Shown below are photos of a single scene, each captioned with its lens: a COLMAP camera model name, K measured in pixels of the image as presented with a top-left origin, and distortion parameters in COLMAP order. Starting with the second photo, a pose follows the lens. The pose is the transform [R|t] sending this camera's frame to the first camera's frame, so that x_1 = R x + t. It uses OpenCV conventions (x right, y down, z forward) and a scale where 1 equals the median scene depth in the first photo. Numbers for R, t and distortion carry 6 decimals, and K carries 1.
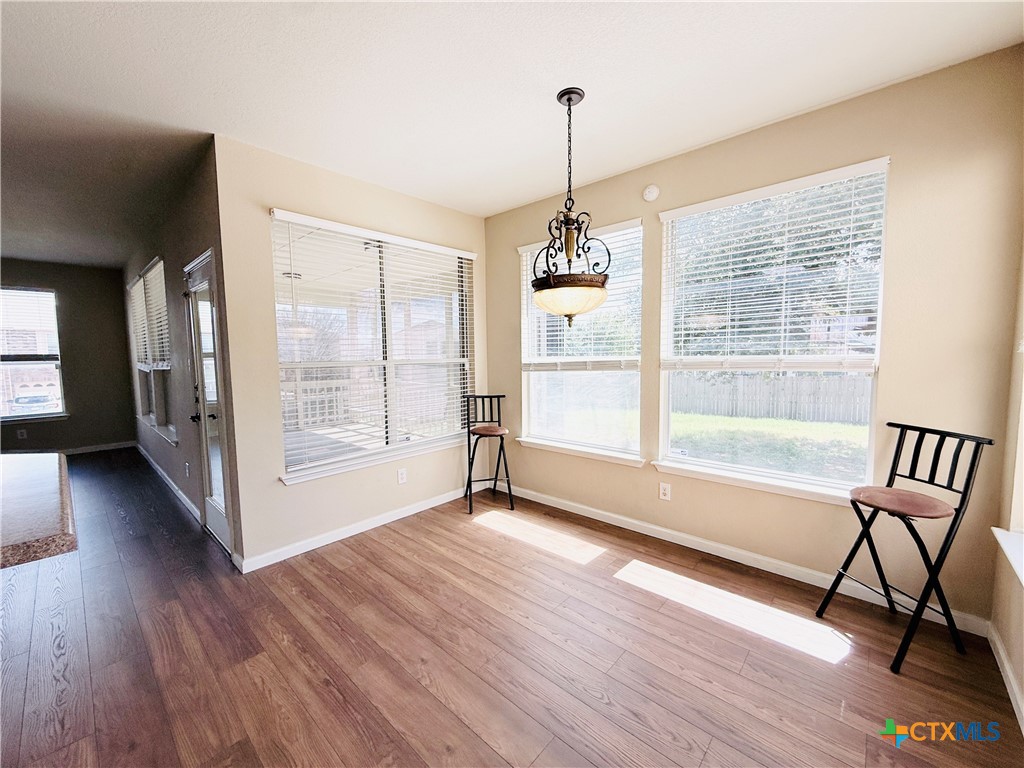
lens RADIAL K [[409.5, 0, 511.4], [0, 409.5, 385.7], [0, 0, 1]] dist [-0.000120, 0.000079]
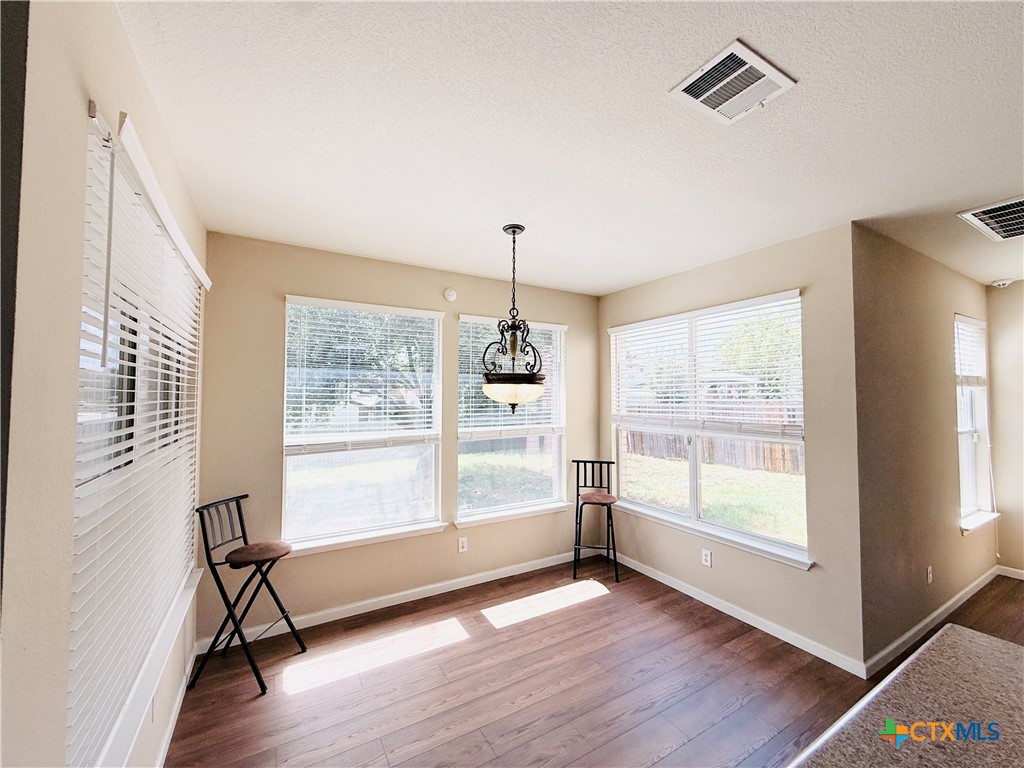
lens RADIAL K [[406.8, 0, 512.0], [0, 406.8, 384.0], [0, 0, 1]] dist [0.000824, 0.000315]
pose [[0.301810, 0.046769, 0.952220, -0.852576], [0.070758, 0.994942, -0.071295, -0.127339], [-0.950739, 0.088894, 0.296974, 0.570692]]
